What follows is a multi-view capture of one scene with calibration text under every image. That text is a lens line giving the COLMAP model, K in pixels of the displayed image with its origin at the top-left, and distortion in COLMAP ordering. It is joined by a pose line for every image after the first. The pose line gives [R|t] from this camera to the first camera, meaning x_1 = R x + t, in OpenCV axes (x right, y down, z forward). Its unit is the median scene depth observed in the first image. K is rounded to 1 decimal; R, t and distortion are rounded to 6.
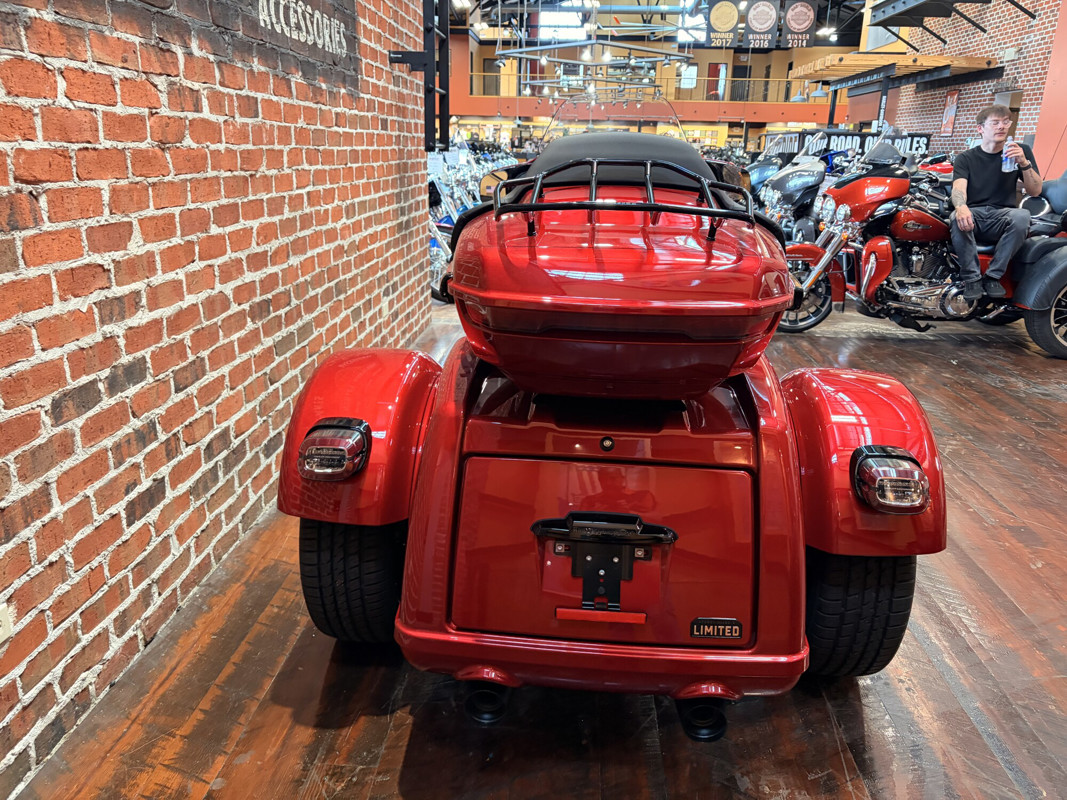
lens RADIAL K [[805.0, 0, 535.2], [0, 805.0, 400.8], [0, 0, 1]] dist [0.041298, -0.046089]
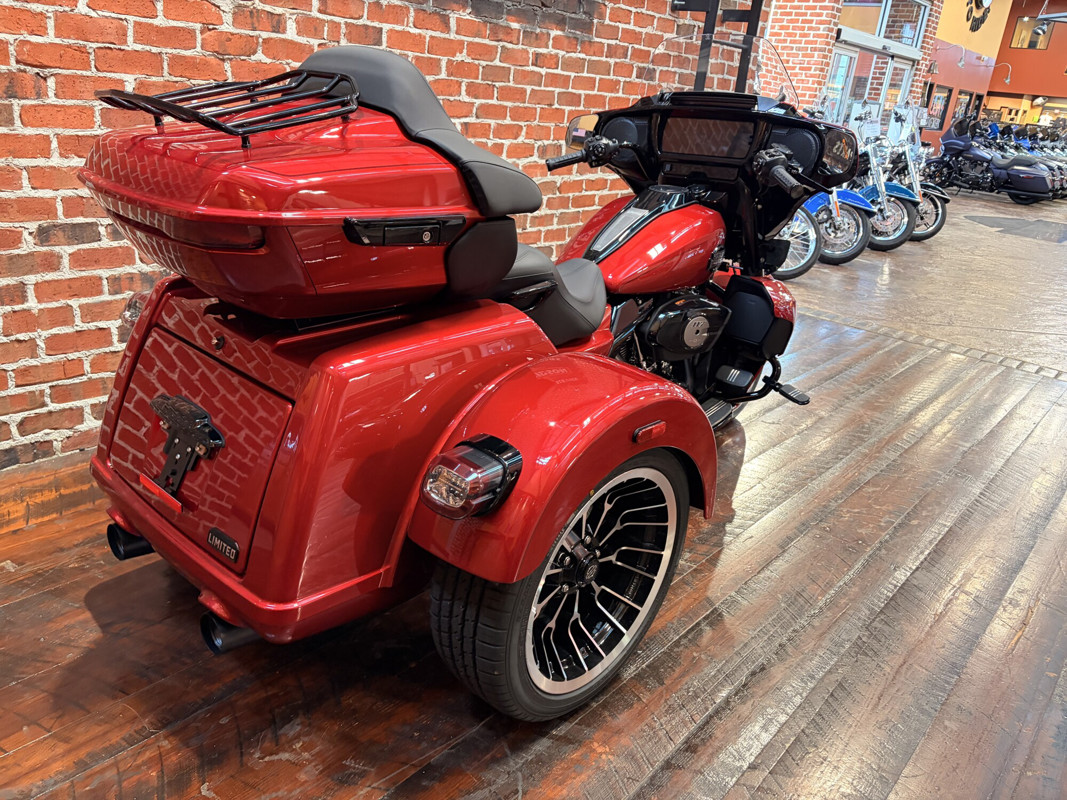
lens RADIAL K [[805.0, 0, 525.0], [0, 805.0, 385.2], [0, 0, 1]] dist [0.041298, -0.046089]
pose [[0.785824, 0.264370, -0.559097, 0.735258], [-0.255917, 0.962001, 0.095186, -0.068225], [0.563016, 0.068283, 0.823620, 0.276373]]
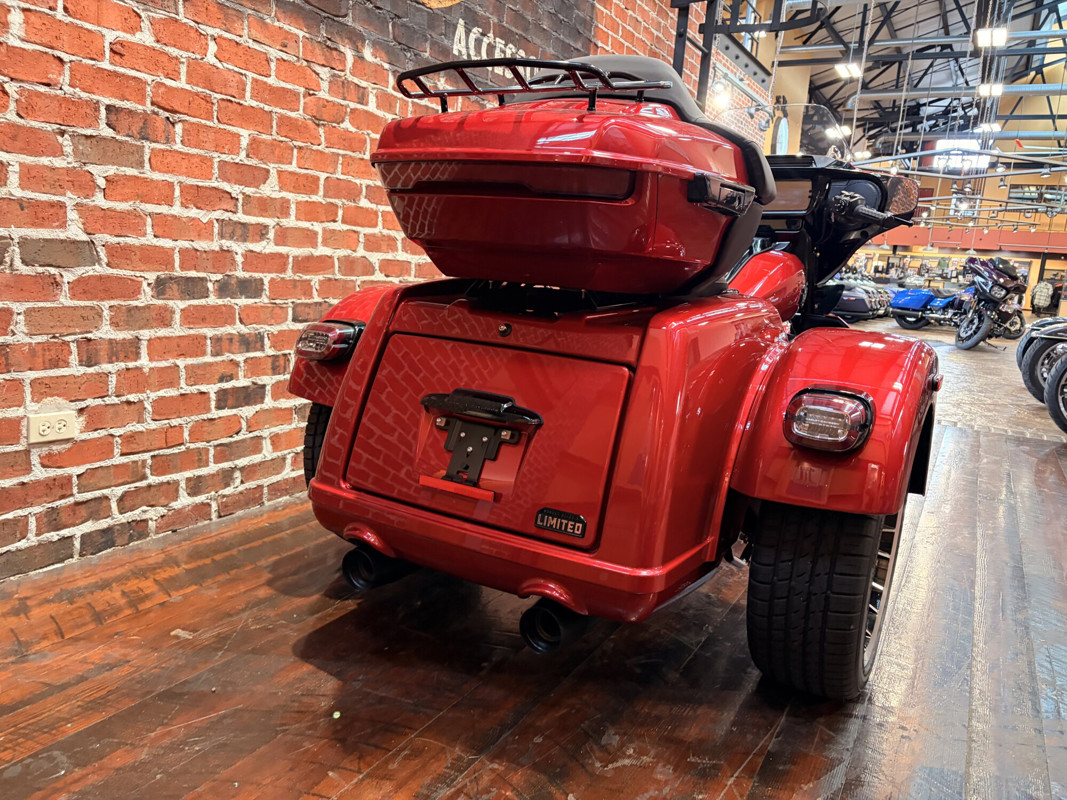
lens RADIAL K [[805.0, 0, 524.1], [0, 805.0, 399.5], [0, 0, 1]] dist [0.041298, -0.046089]
pose [[0.895637, 0.117218, -0.429062, 0.410332], [-0.180662, 0.977363, -0.110107, 0.182858], [0.406442, 0.176131, 0.896539, 0.091782]]
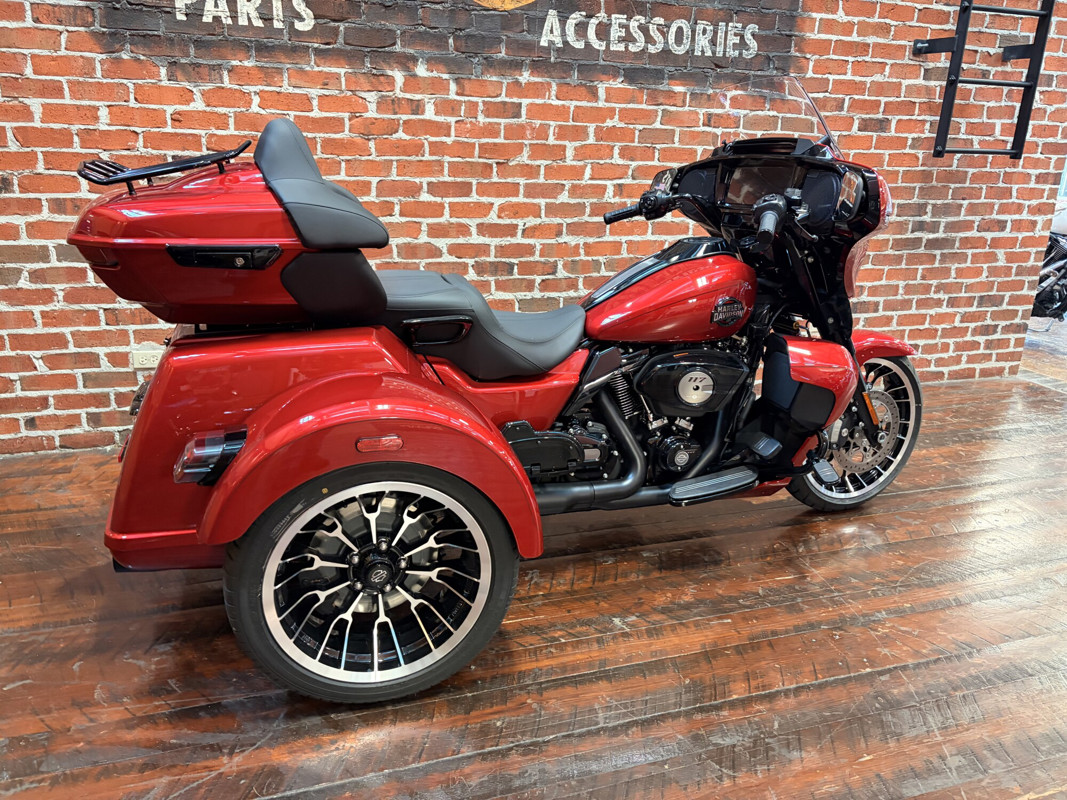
lens RADIAL K [[805.0, 0, 528.0], [0, 805.0, 391.8], [0, 0, 1]] dist [0.041298, -0.046089]
pose [[0.363600, 0.275662, -0.889835, 1.165119], [-0.300818, 0.938784, 0.167907, -0.210380], [0.881648, 0.206627, 0.424266, 0.721169]]
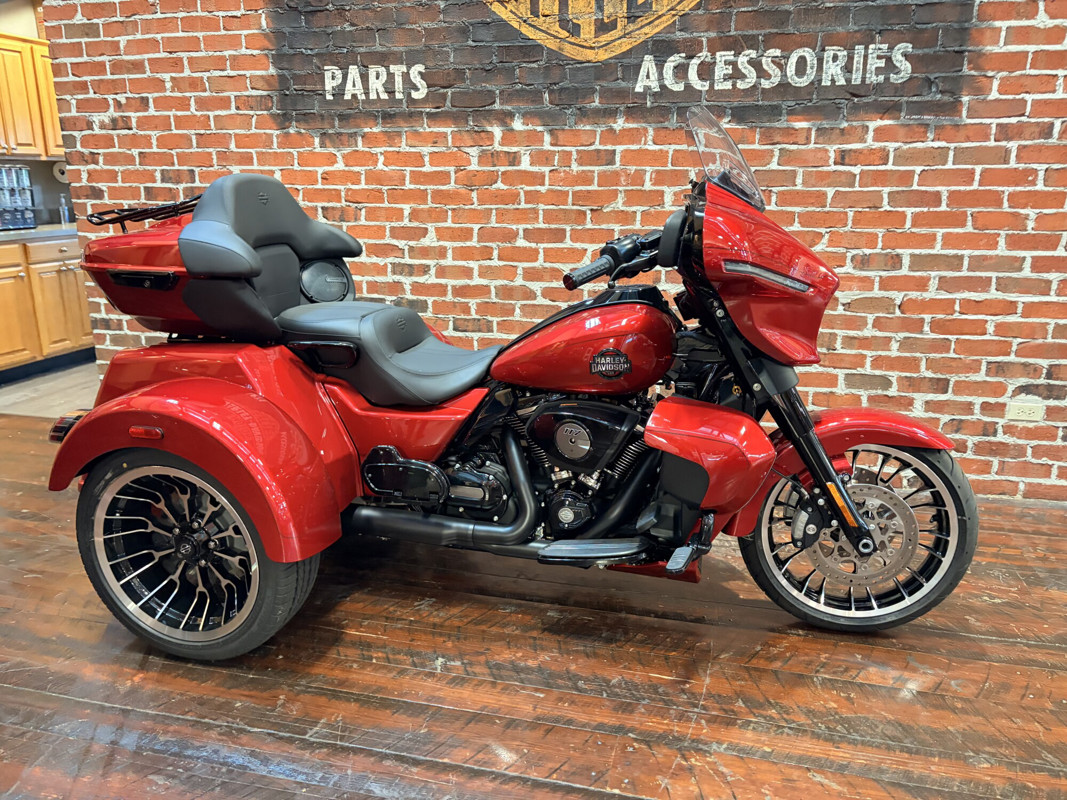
lens RADIAL K [[805.0, 0, 527.7], [0, 805.0, 397.9], [0, 0, 1]] dist [0.041298, -0.046089]
pose [[-0.187261, 0.235438, -0.953678, 1.248399], [-0.297925, 0.911511, 0.283527, -0.431021], [0.936042, 0.337218, -0.100547, 1.440958]]
